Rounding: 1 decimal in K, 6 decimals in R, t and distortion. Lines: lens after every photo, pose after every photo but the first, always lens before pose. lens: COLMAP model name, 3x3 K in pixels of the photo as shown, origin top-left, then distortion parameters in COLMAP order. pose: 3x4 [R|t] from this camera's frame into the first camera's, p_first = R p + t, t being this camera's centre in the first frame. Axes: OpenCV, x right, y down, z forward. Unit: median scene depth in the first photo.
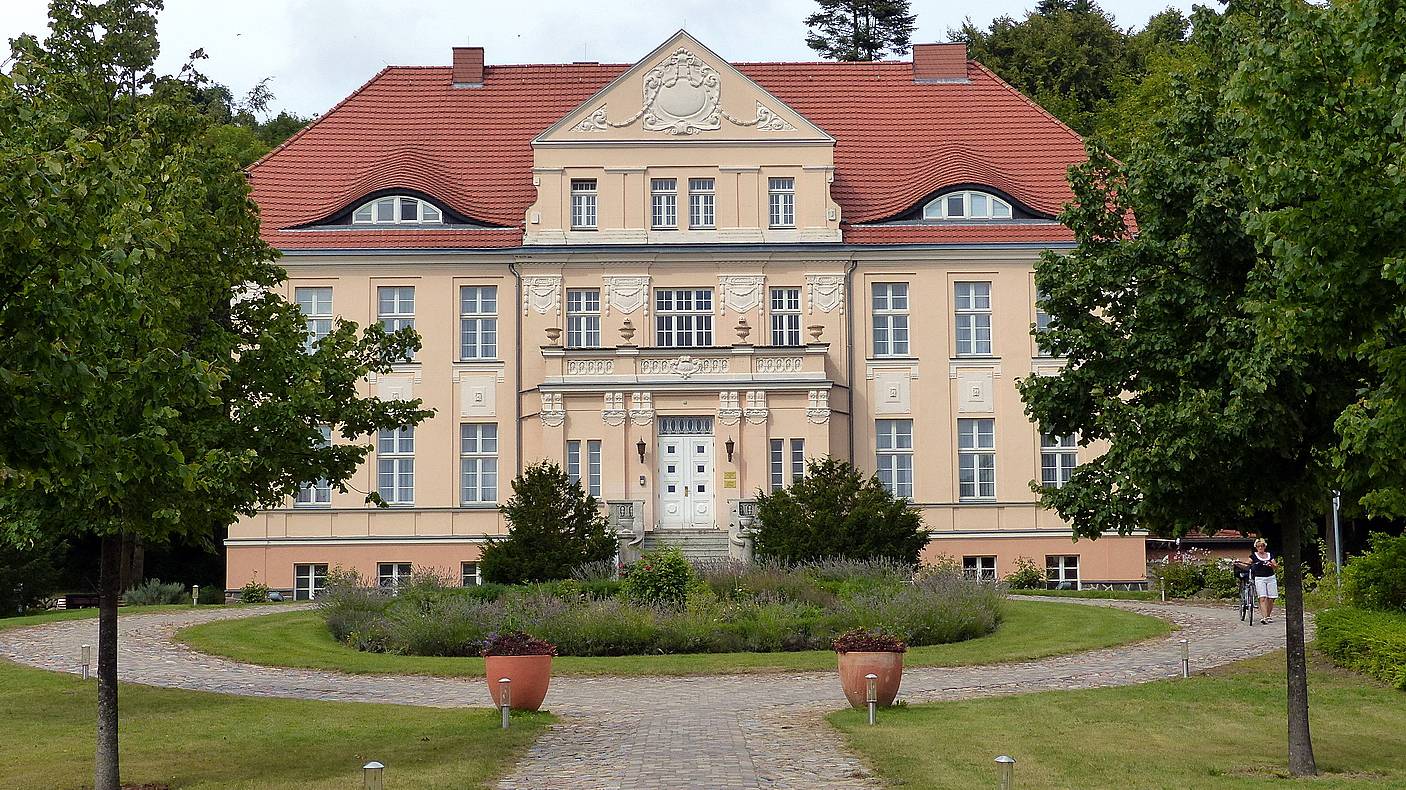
lens RADIAL K [[2367.9, 0, 703.0], [0, 2367.9, 395.0], [0, 0, 1]] dist [0.046027, -0.224907]
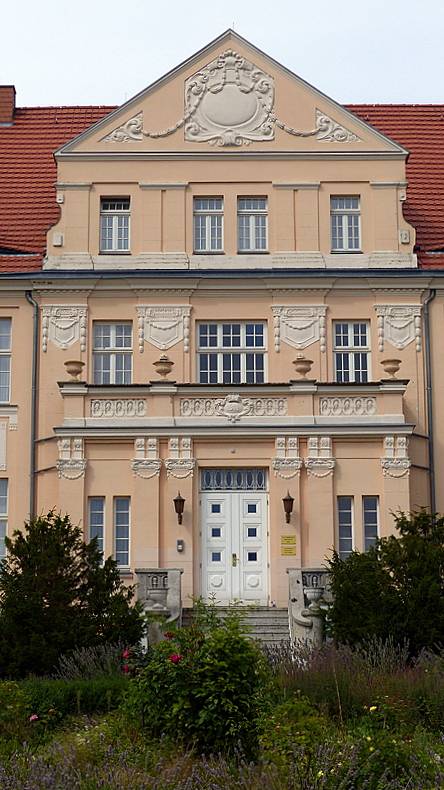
lens RADIAL K [[1499.9, 0, 222.0], [0, 1499.9, 395.0], [0, 0, 1]] dist [0.006896, 0.015866]
pose [[0.999978, 0.003510, -0.005570, -0.008346], [-0.004032, 0.995306, -0.096696, 0.033273], [0.005204, 0.096716, 0.995298, 0.467959]]
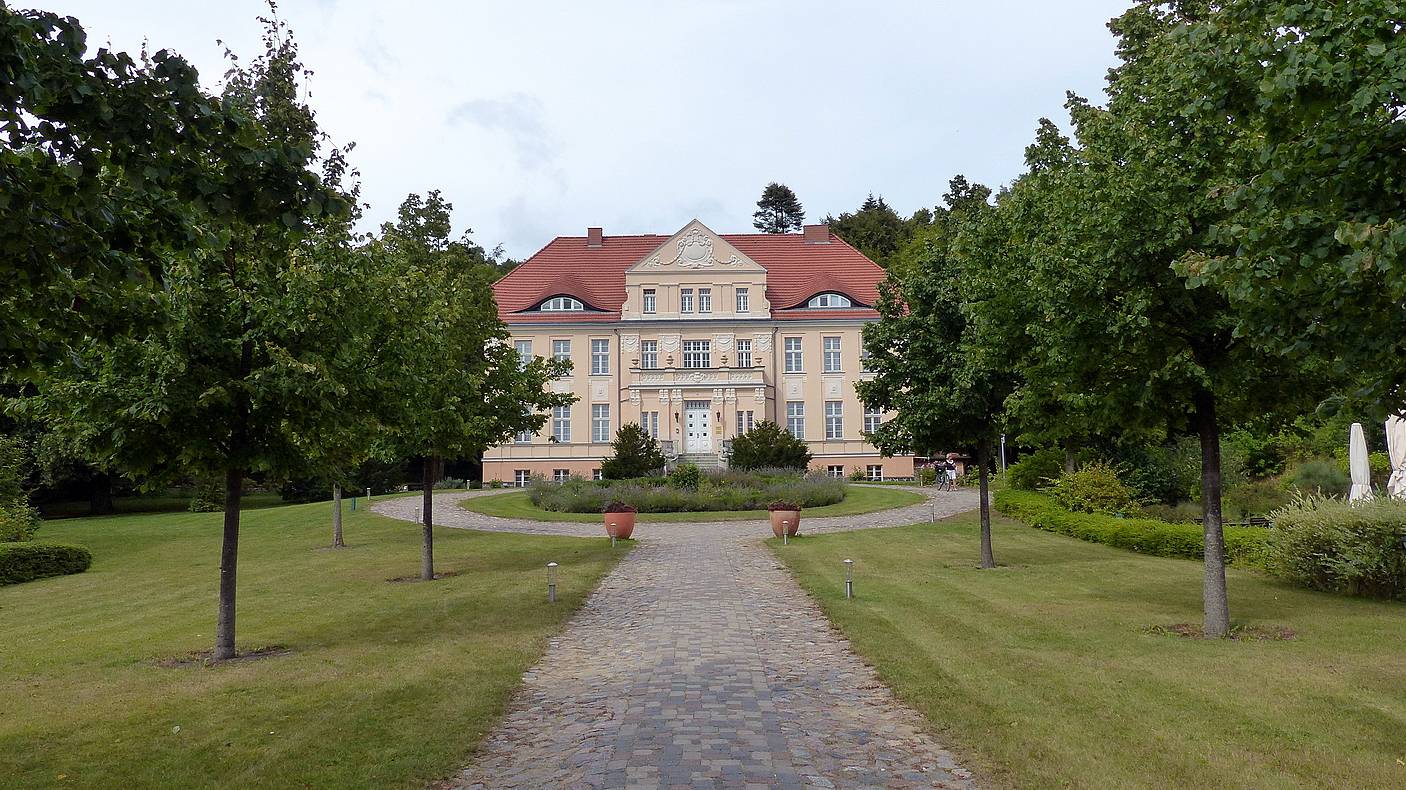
lens RADIAL K [[1120.1, 0, 703.0], [0, 1120.1, 395.0], [0, 0, 1]] dist [0.000209, 0.000649]
pose [[0.999984, -0.003496, -0.004521, 0.002136], [0.003518, 0.999982, 0.004774, -0.000678], [0.004504, -0.004790, 0.999978, -0.007875]]
